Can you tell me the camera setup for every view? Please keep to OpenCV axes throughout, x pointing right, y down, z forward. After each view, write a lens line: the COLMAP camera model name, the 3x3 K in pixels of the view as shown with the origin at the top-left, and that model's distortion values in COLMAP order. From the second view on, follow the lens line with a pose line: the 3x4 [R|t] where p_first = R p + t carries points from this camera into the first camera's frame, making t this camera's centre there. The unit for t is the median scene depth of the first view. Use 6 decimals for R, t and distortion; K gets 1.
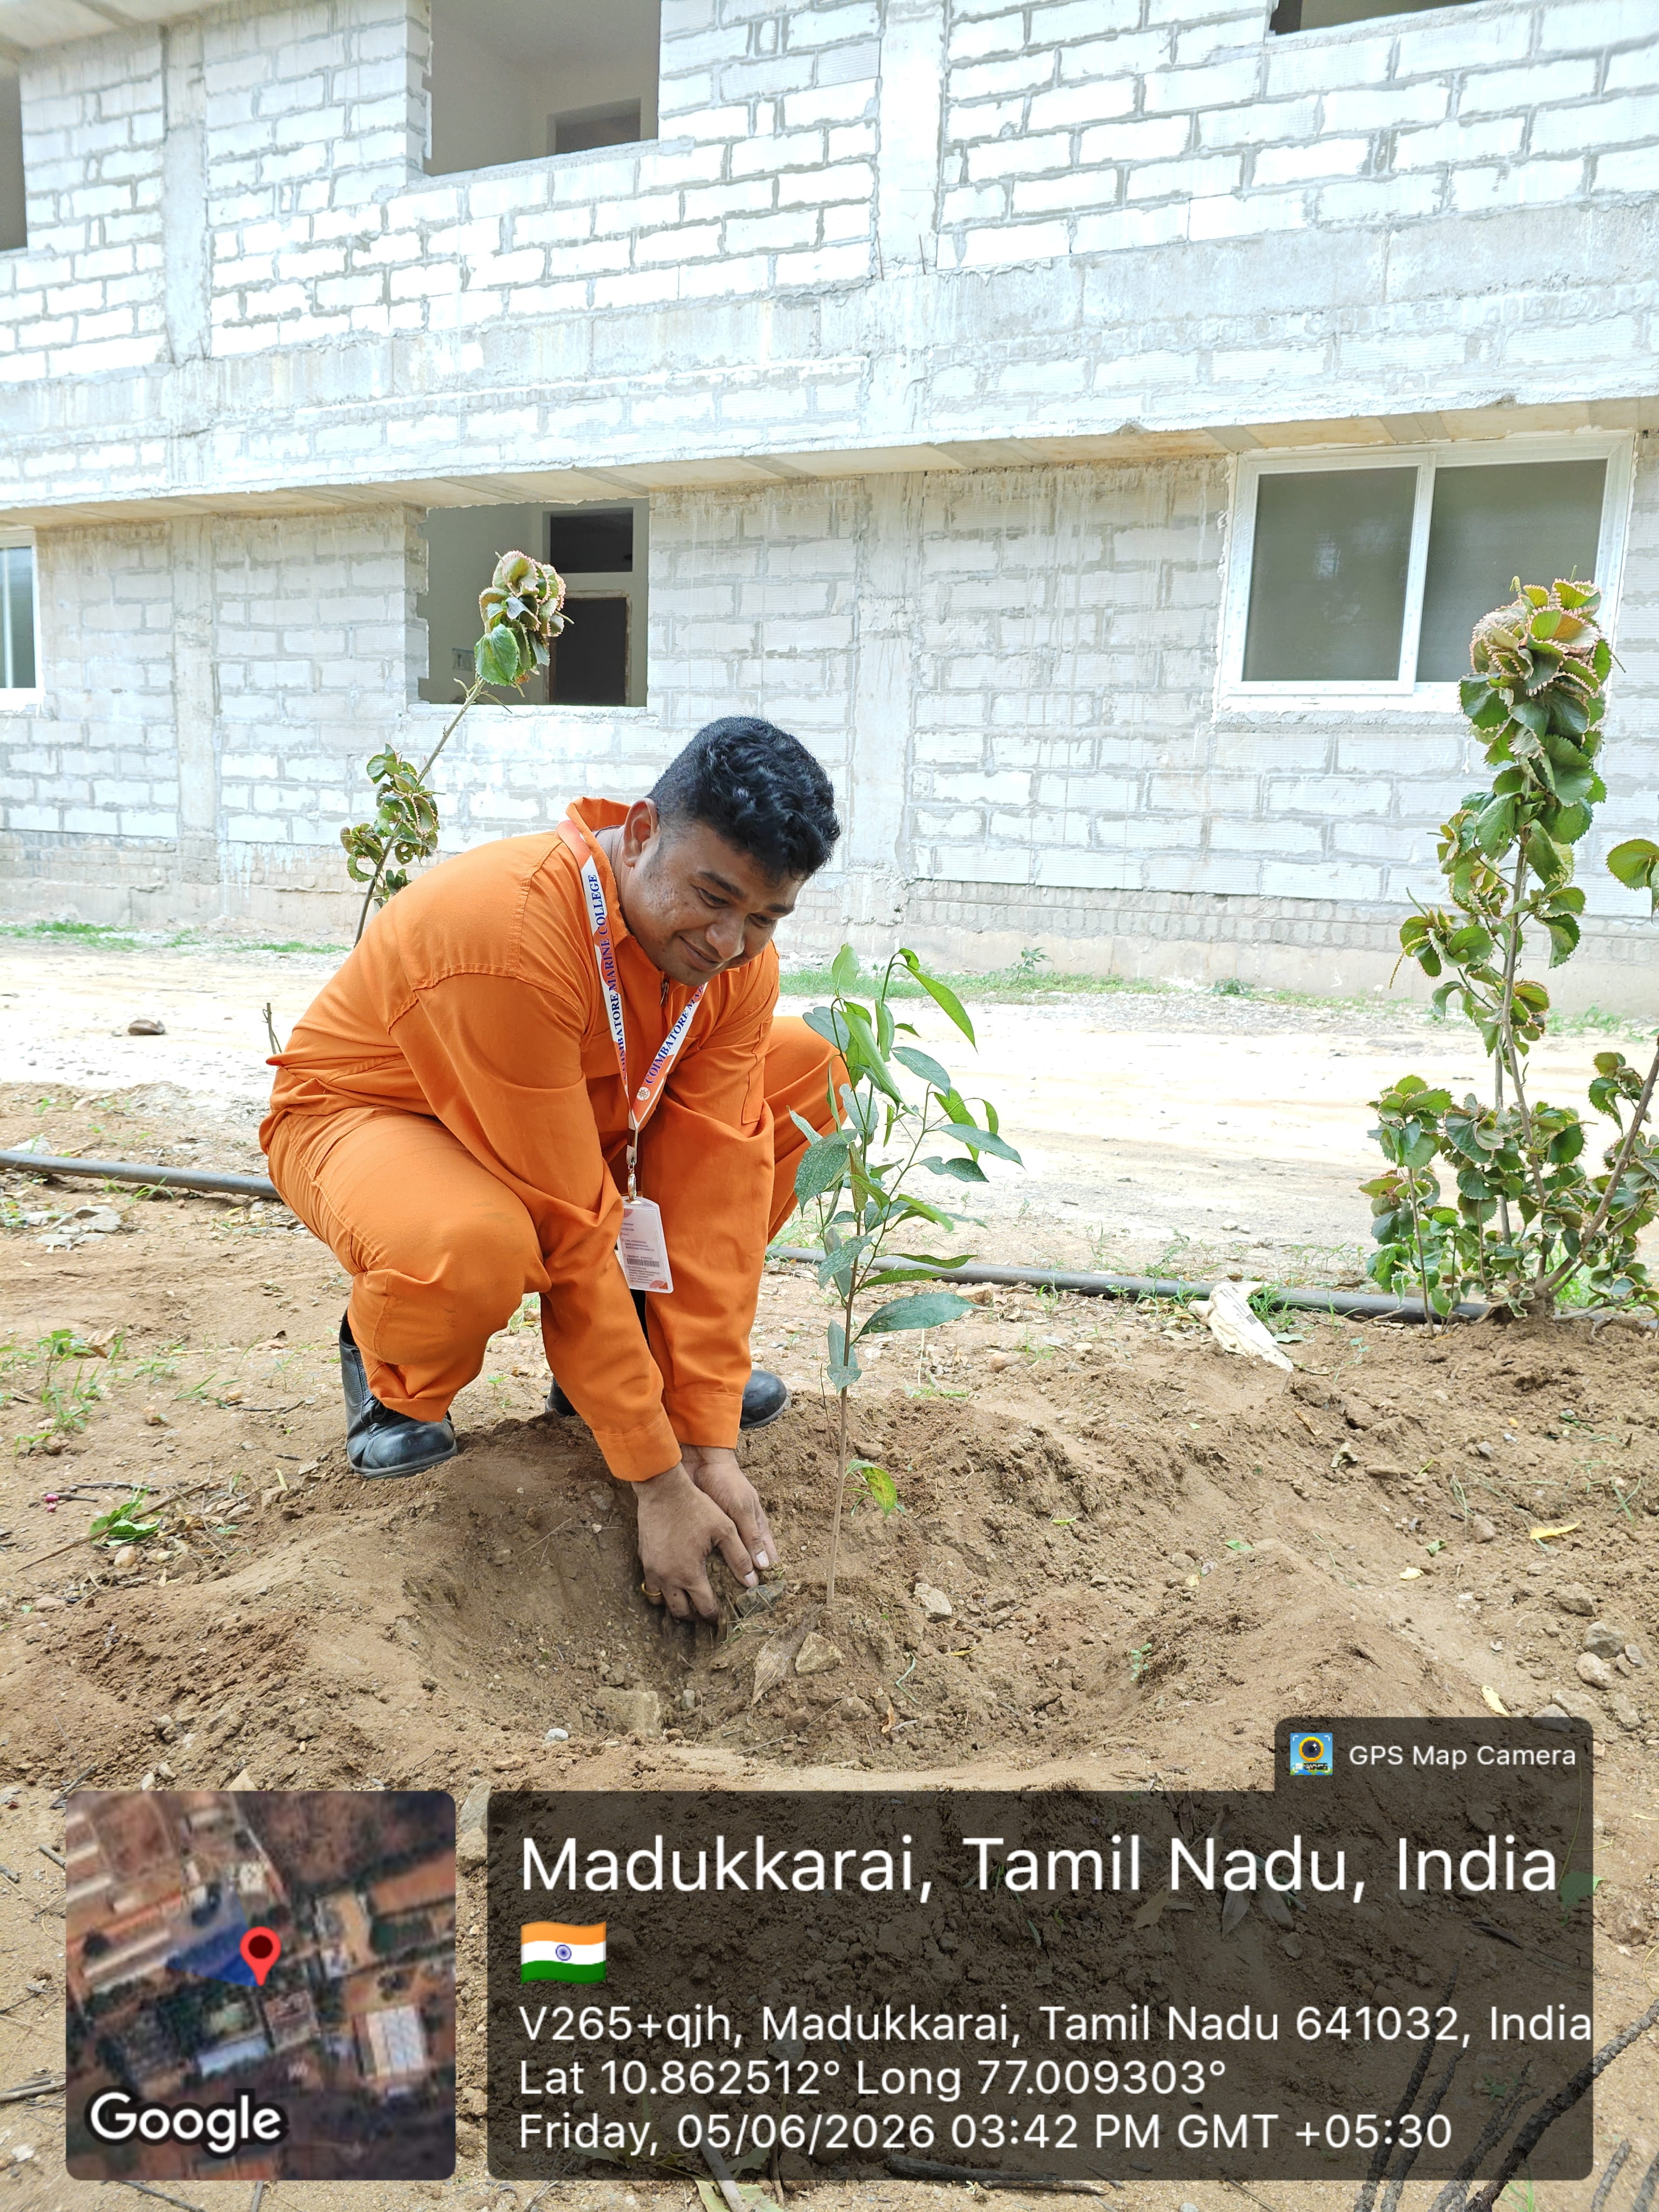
lens RADIAL K [[1592.2, 0, 849.6], [0, 1592.2, 1130.9], [0, 0, 1]] dist [0.015451, -0.035980]
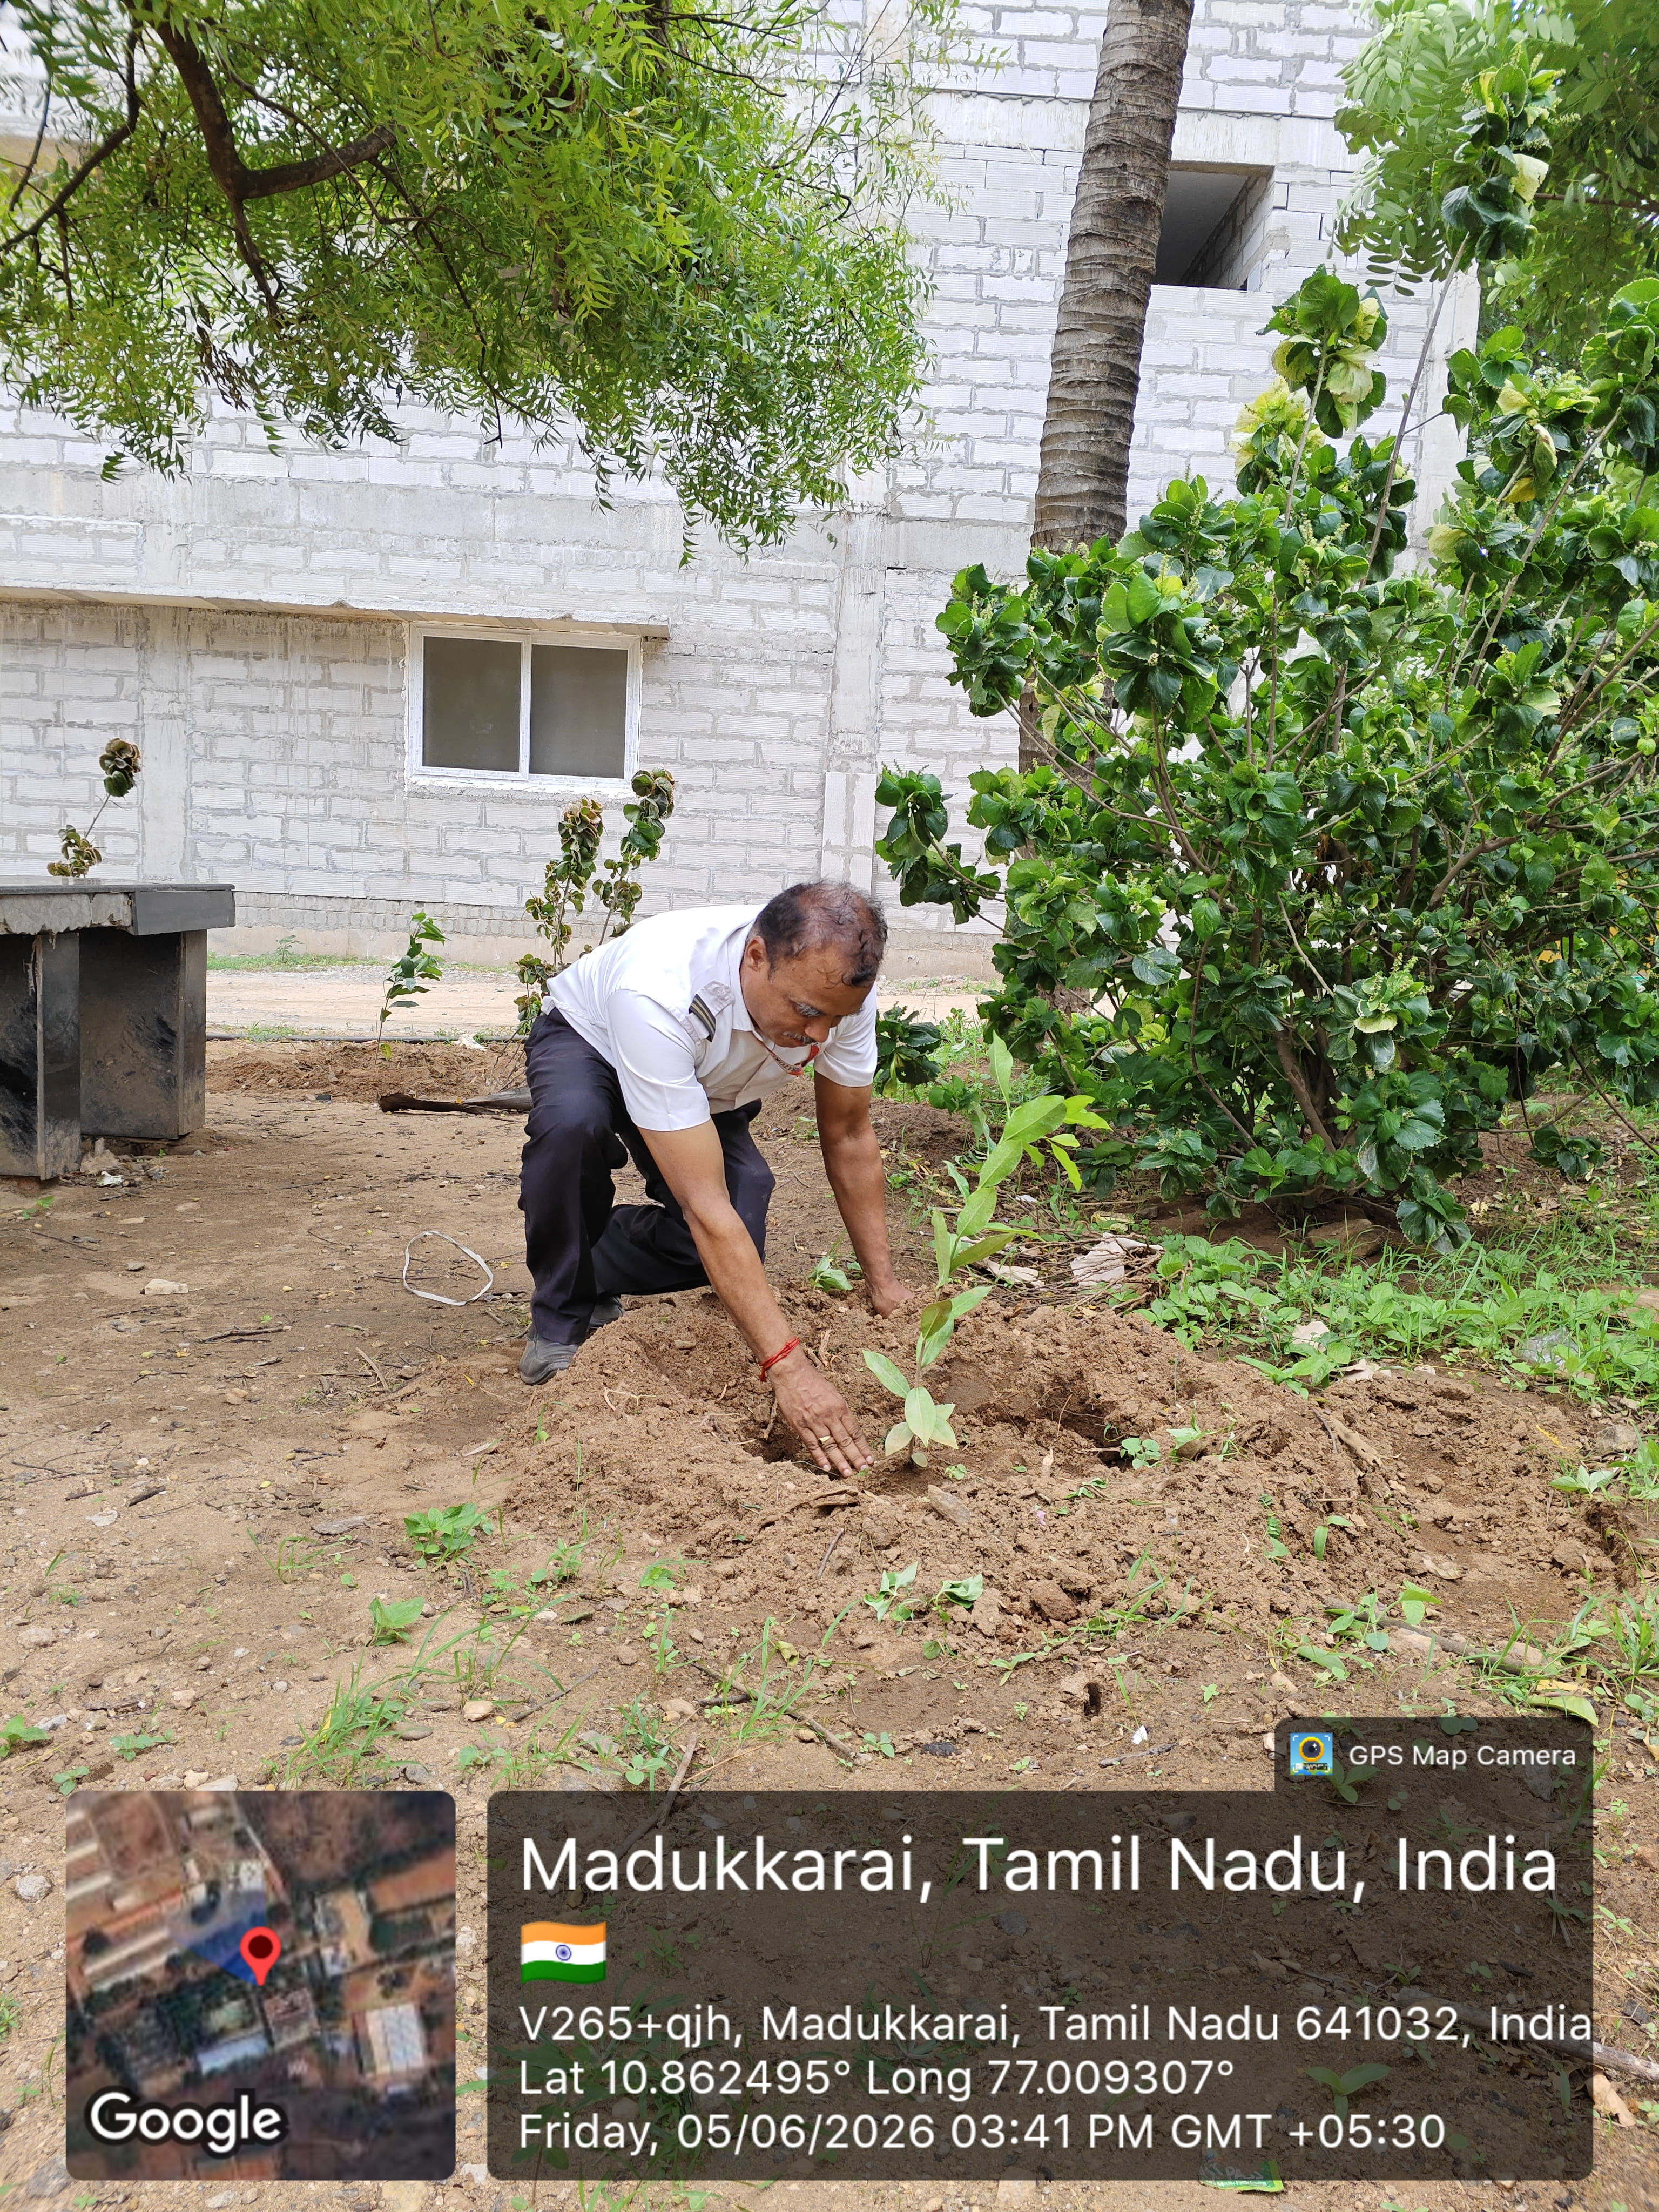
lens RADIAL K [[1592.2, 0, 847.3], [0, 1592.2, 1103.1], [0, 0, 1]] dist [0.015451, -0.035980]
pose [[0.865152, -0.063328, 0.497496, -0.203172], [0.072695, 0.997354, 0.000539, 0.082773], [-0.496213, 0.035699, 0.867466, -0.583693]]
